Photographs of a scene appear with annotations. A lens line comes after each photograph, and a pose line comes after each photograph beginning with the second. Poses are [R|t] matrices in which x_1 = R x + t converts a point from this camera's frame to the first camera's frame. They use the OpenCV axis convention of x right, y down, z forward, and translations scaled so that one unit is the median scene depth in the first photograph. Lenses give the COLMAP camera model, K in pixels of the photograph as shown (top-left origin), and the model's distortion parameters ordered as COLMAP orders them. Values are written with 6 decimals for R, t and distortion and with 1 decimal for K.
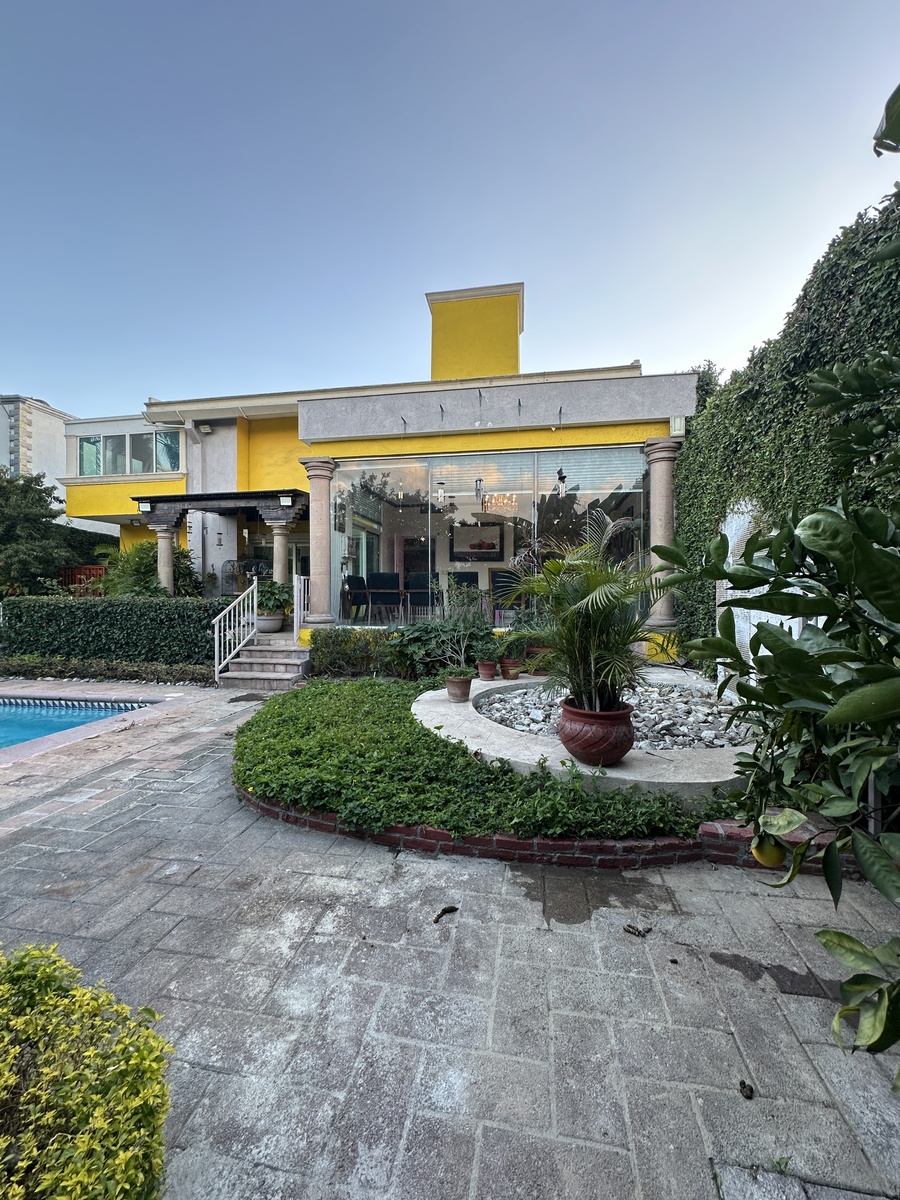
lens RADIAL K [[479.4, 0, 447.4], [0, 479.4, 595.9], [0, 0, 1]] dist [-0.002116, 0.000736]
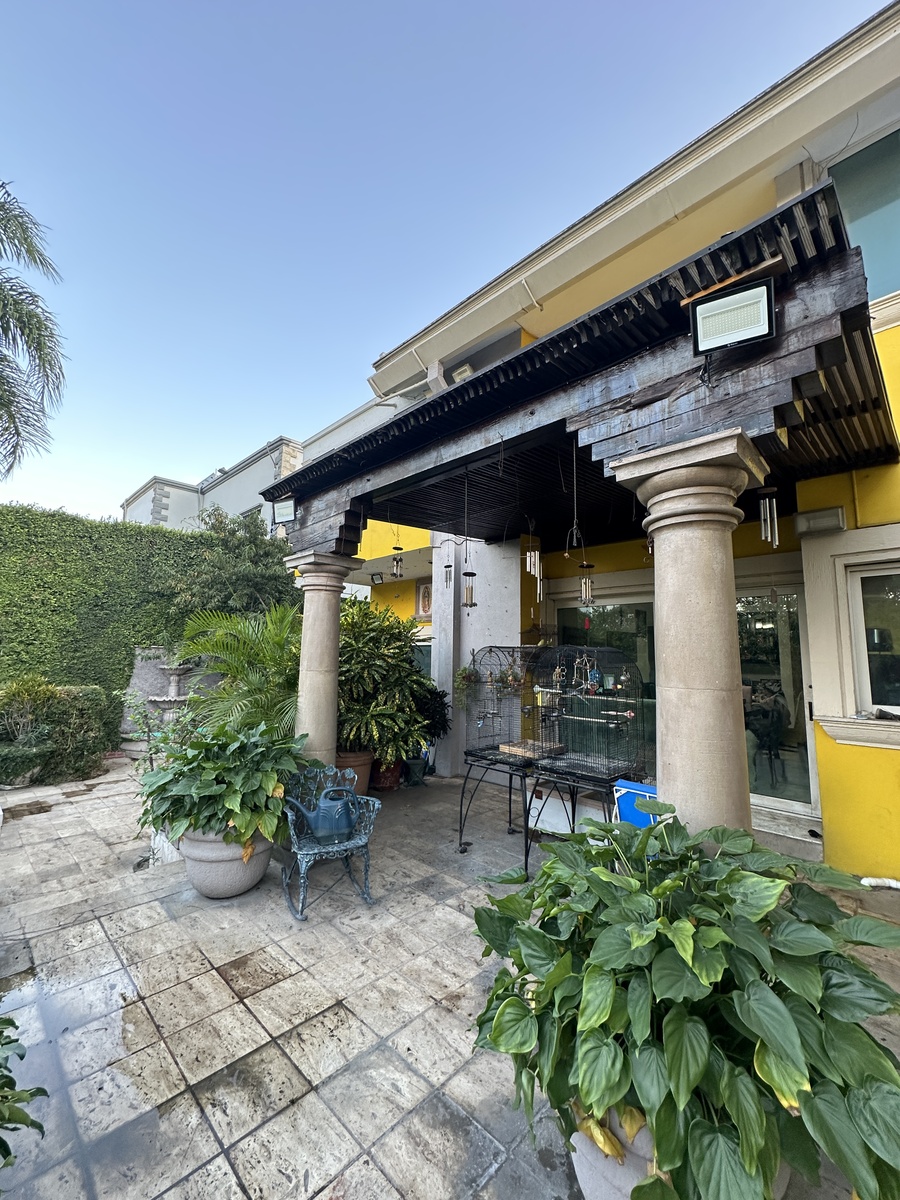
lens RADIAL K [[479.4, 0, 451.2], [0, 479.4, 600.5], [0, 0, 1]] dist [-0.002116, 0.000736]
pose [[0.821307, -0.055303, -0.567800, -0.279605], [-0.018772, 0.992131, -0.123786, -0.064016], [0.570178, 0.112325, 0.813806, 0.695242]]
